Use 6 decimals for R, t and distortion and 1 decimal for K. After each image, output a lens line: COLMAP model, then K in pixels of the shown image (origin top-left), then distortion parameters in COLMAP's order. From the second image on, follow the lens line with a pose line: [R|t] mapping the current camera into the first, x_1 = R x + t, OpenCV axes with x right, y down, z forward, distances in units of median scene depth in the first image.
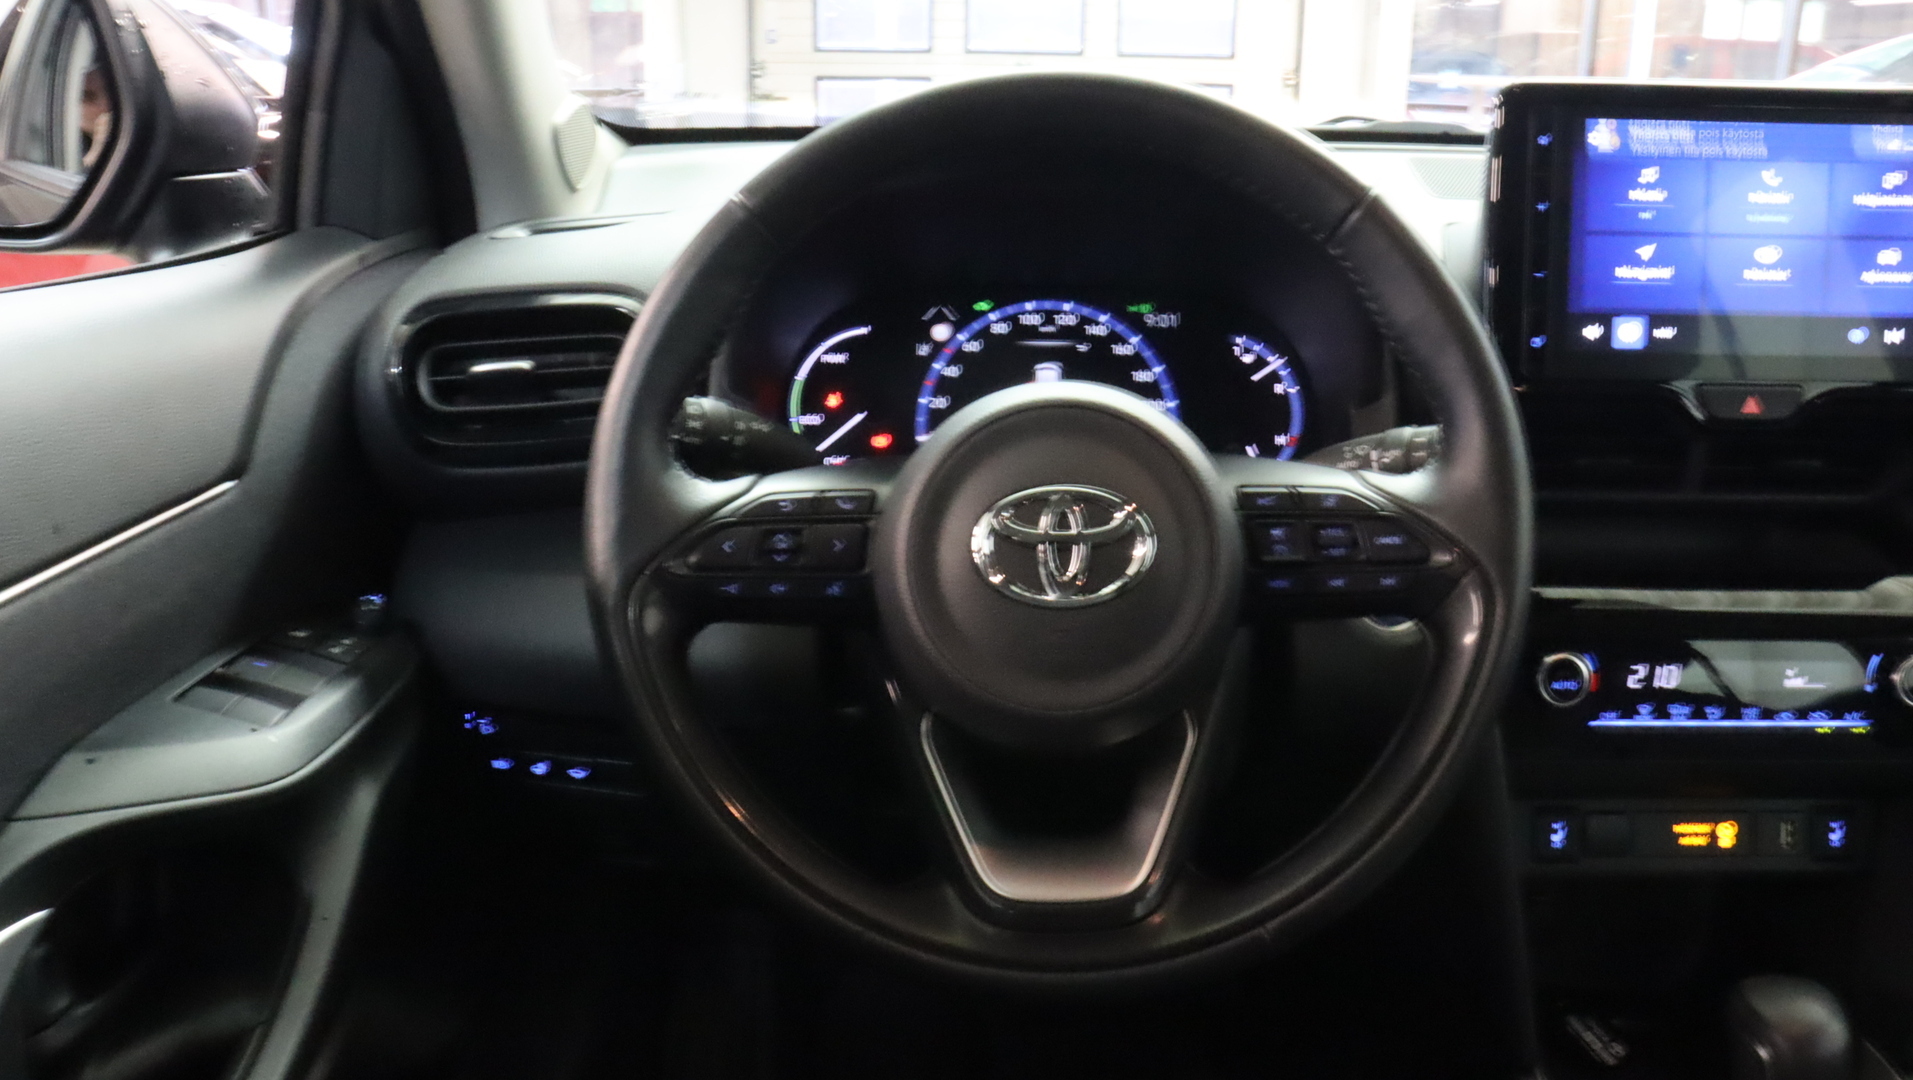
lens RADIAL K [[1610.9, 0, 965.2], [0, 1610.9, 538.1], [0, 0, 1]] dist [-0.175089, 0.140302]
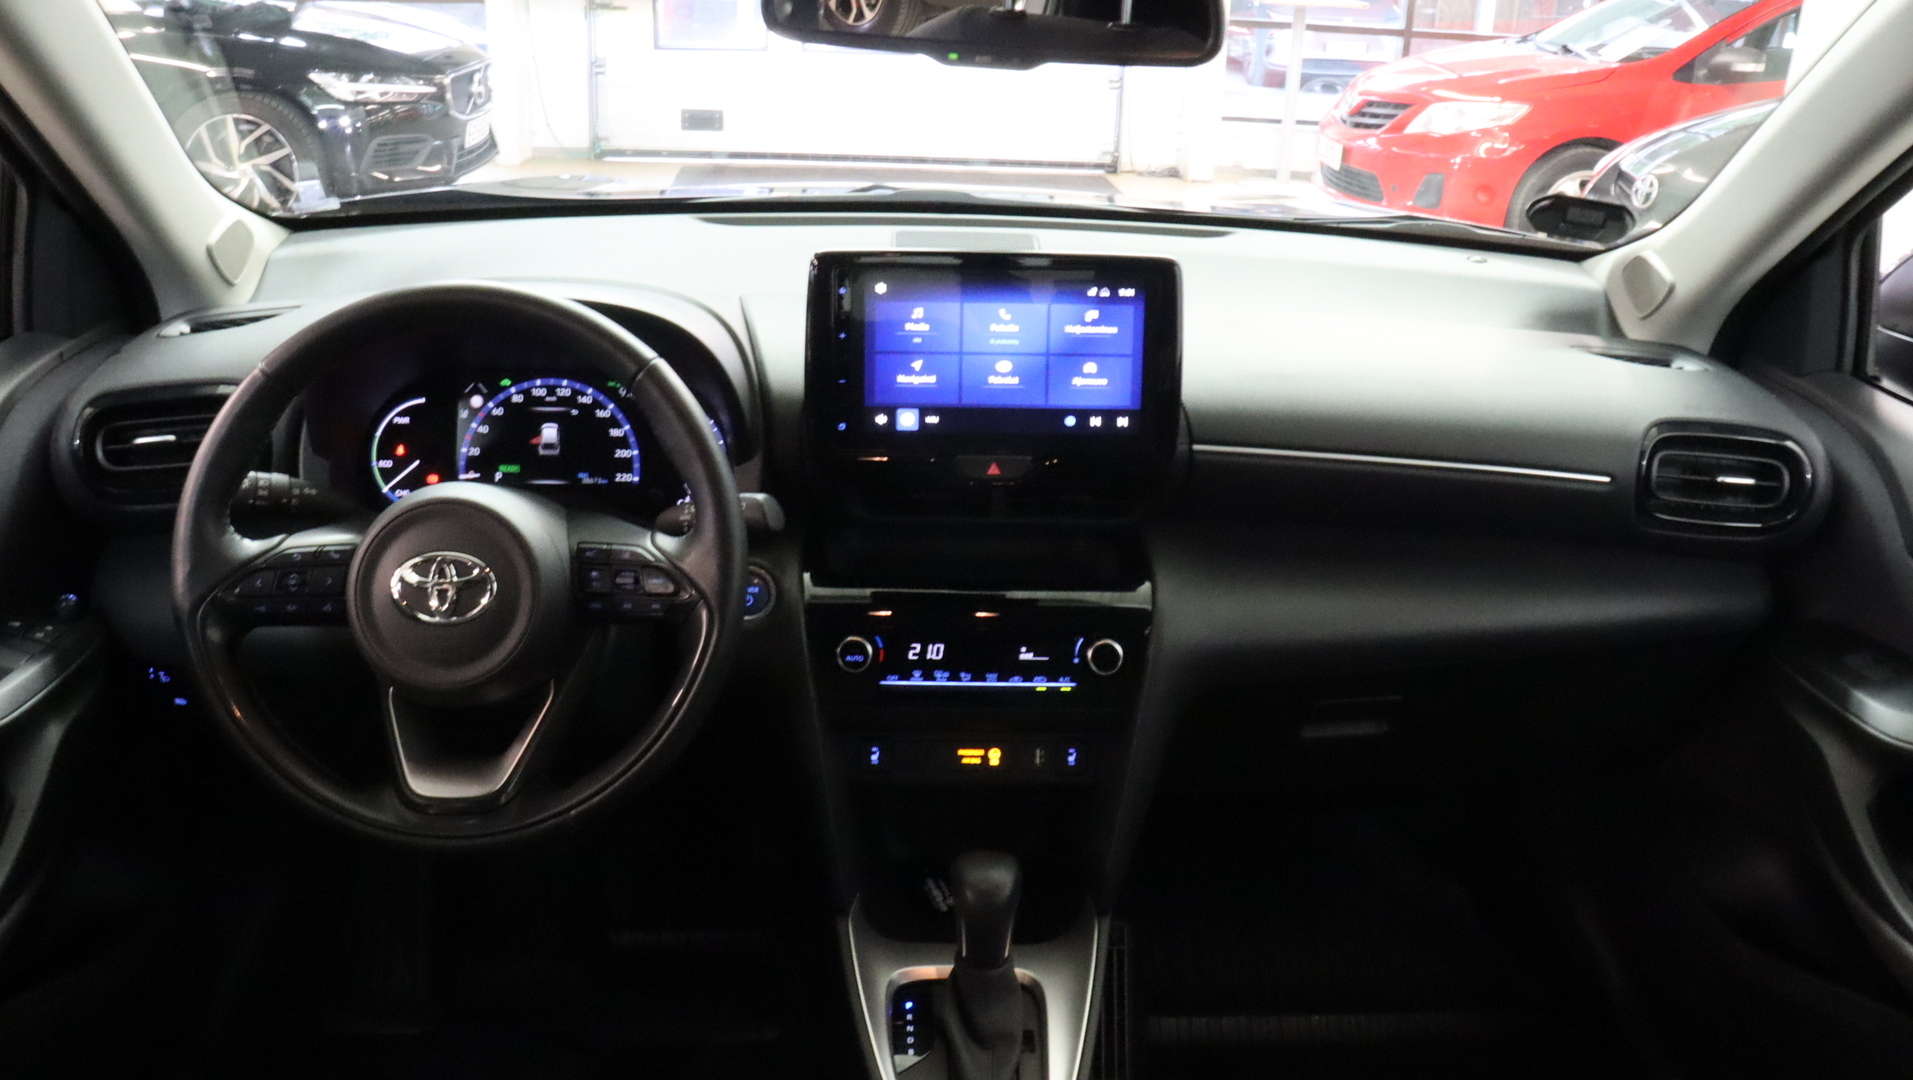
lens RADIAL K [[1610.9, 0, 975.8], [0, 1610.9, 555.3], [0, 0, 1]] dist [-0.175089, 0.140302]
pose [[0.997276, 0.000759, 0.073758, 0.377514], [-0.006967, 0.996446, 0.083943, -0.131622], [-0.073432, -0.084228, 0.993737, -0.514898]]
